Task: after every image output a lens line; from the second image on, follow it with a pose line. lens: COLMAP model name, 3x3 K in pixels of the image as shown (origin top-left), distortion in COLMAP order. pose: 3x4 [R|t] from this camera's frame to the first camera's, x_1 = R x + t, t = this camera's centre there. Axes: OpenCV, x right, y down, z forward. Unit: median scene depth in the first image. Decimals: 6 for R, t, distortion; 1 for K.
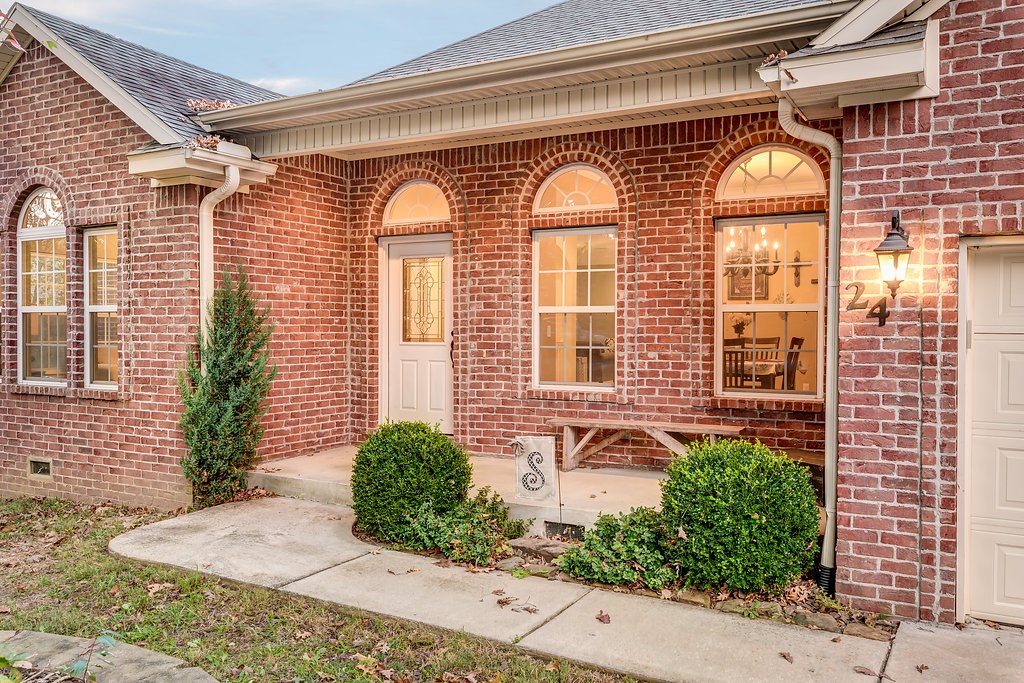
lens RADIAL K [[862.1, 0, 511.6], [0, 862.1, 340.6], [0, 0, 1]] dist [-0.004894, -0.005101]
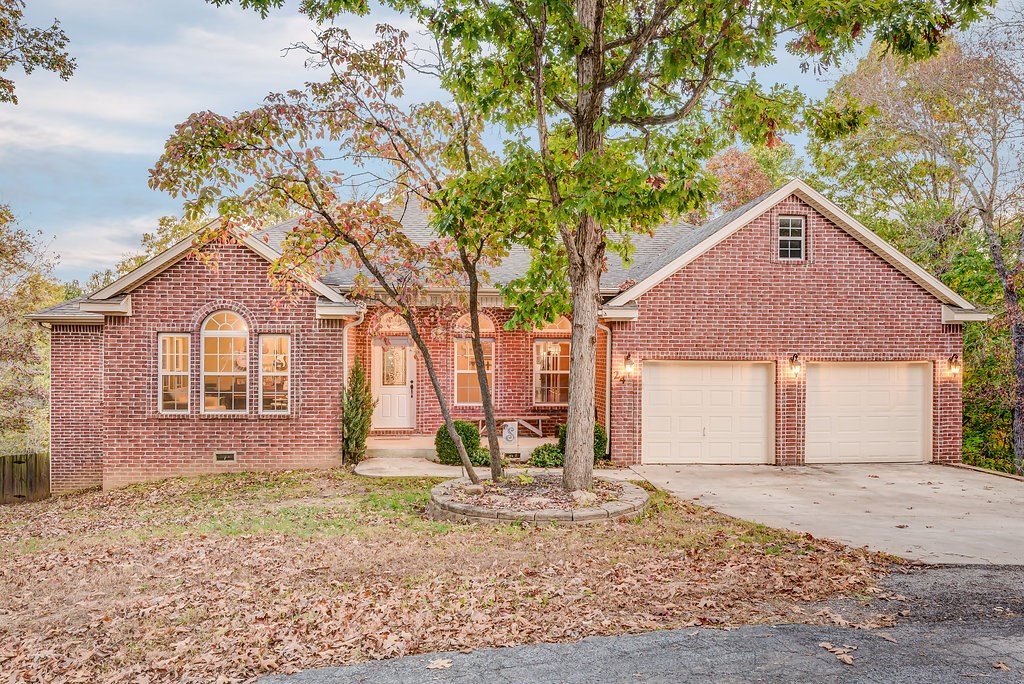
lens RADIAL K [[710.8, 0, 511.2], [0, 710.8, 345.9], [0, 0, 1]] dist [-0.002403, -0.000159]
pose [[0.822393, 0.007503, 0.568870, -1.127476], [0.002398, 0.999858, -0.016654, -0.086887], [-0.568915, 0.015060, 0.822259, -0.803430]]
